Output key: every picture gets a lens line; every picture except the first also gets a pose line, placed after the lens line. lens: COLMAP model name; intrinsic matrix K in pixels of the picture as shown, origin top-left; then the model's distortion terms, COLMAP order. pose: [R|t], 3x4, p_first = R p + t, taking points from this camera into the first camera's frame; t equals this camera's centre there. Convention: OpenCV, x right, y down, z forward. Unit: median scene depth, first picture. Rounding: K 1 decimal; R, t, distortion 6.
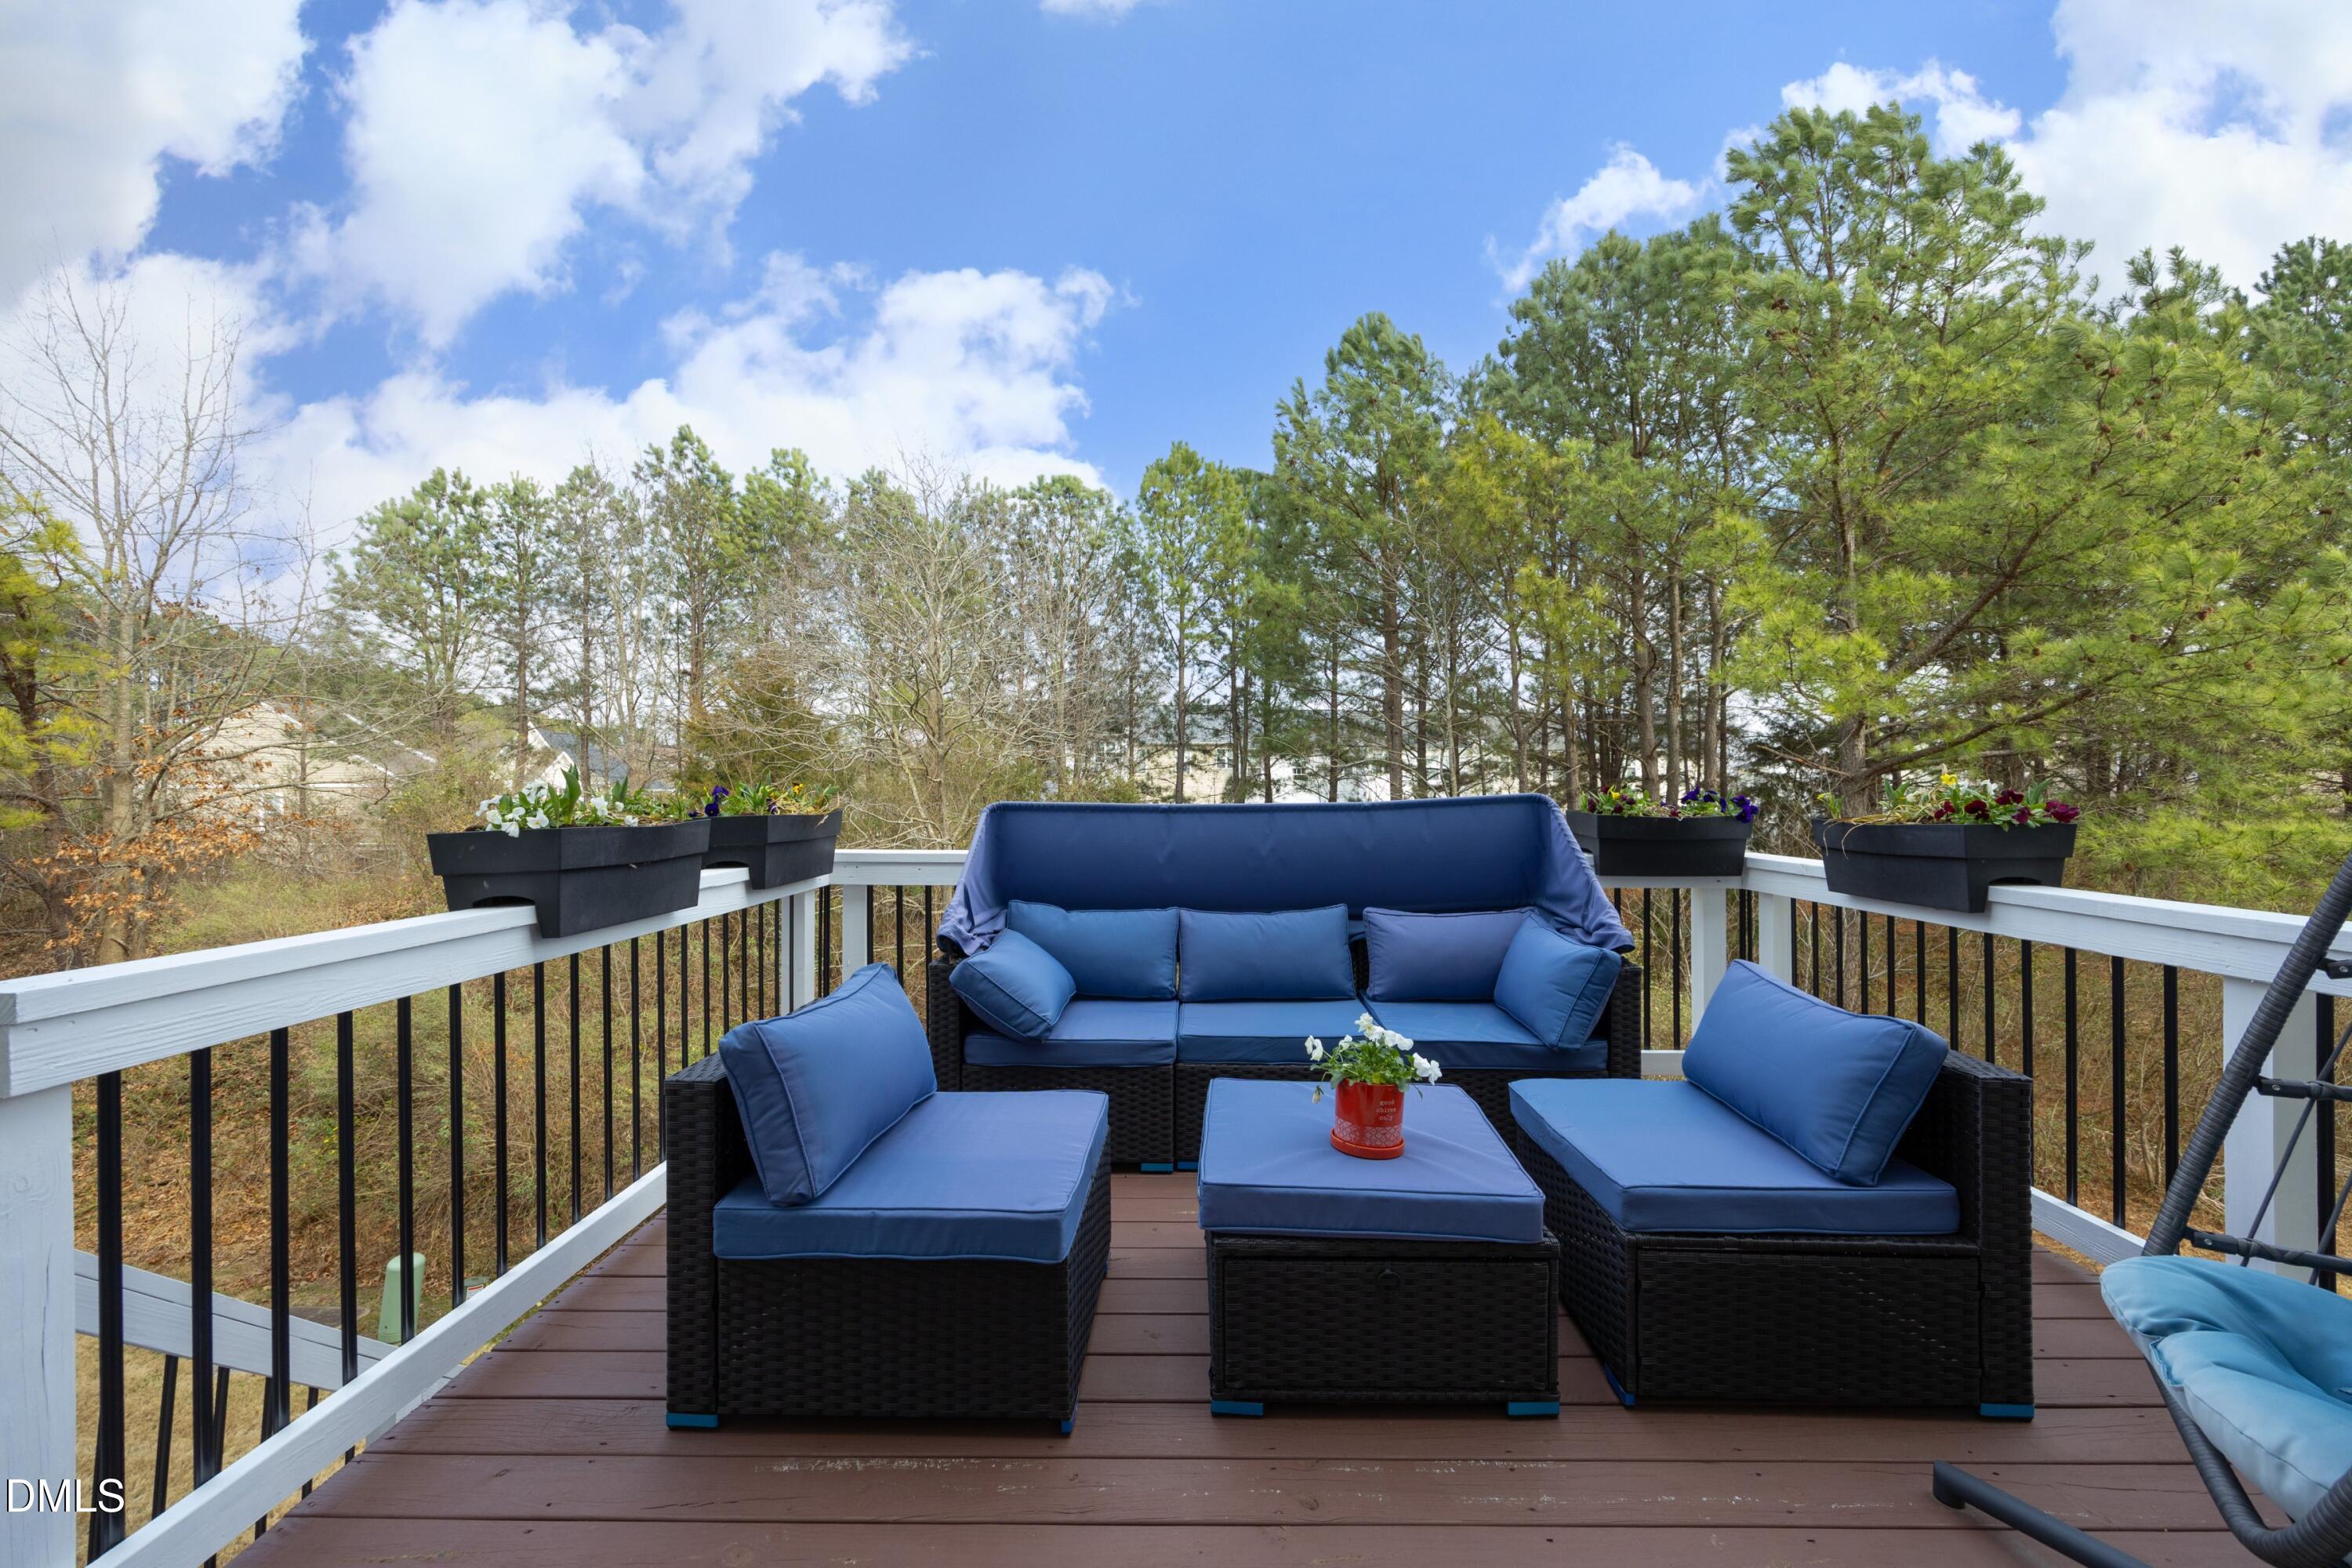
lens RADIAL K [[915.4, 0, 1211.3], [0, 915.4, 782.0], [0, 0, 1]] dist [0.002382, 0.000424]
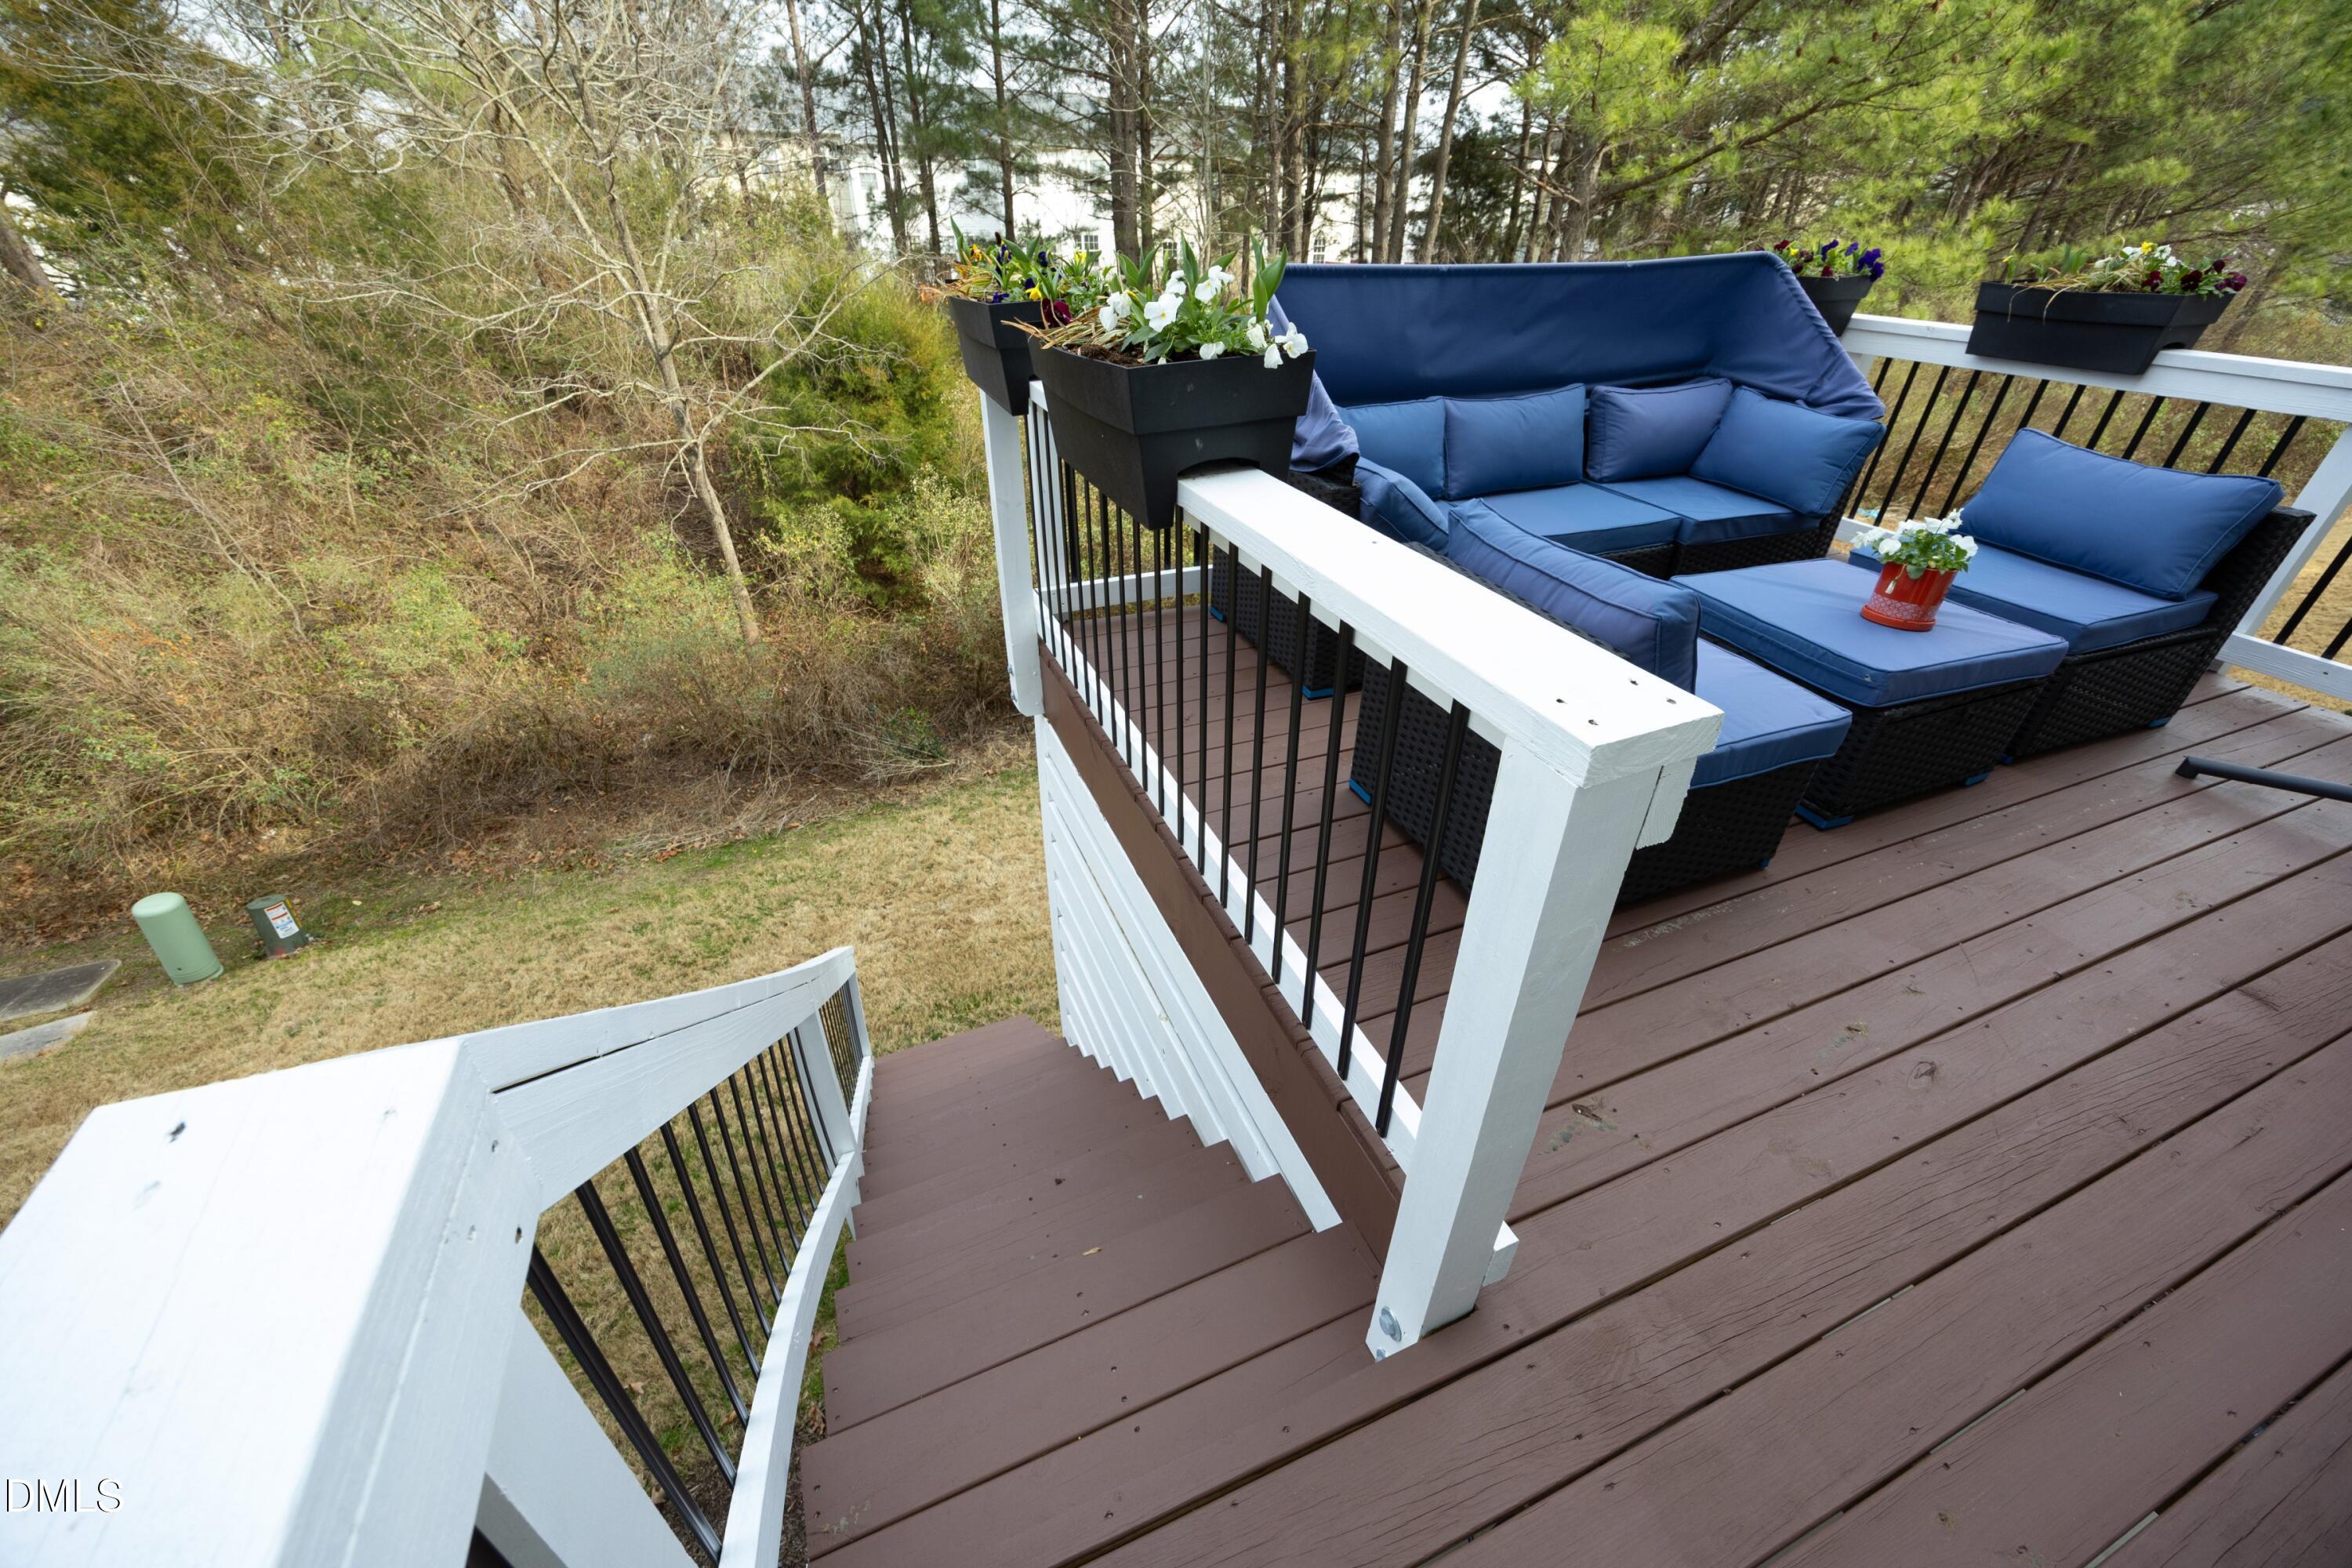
lens RADIAL K [[915.4, 0, 1186.1], [0, 915.4, 783.6], [0, 0, 1]] dist [0.002382, 0.000424]
pose [[0.937706, -0.173803, 0.300831, -0.679709], [-0.016823, 0.842148, 0.538984, -0.031513], [-0.347021, -0.510470, 0.786763, 0.155018]]
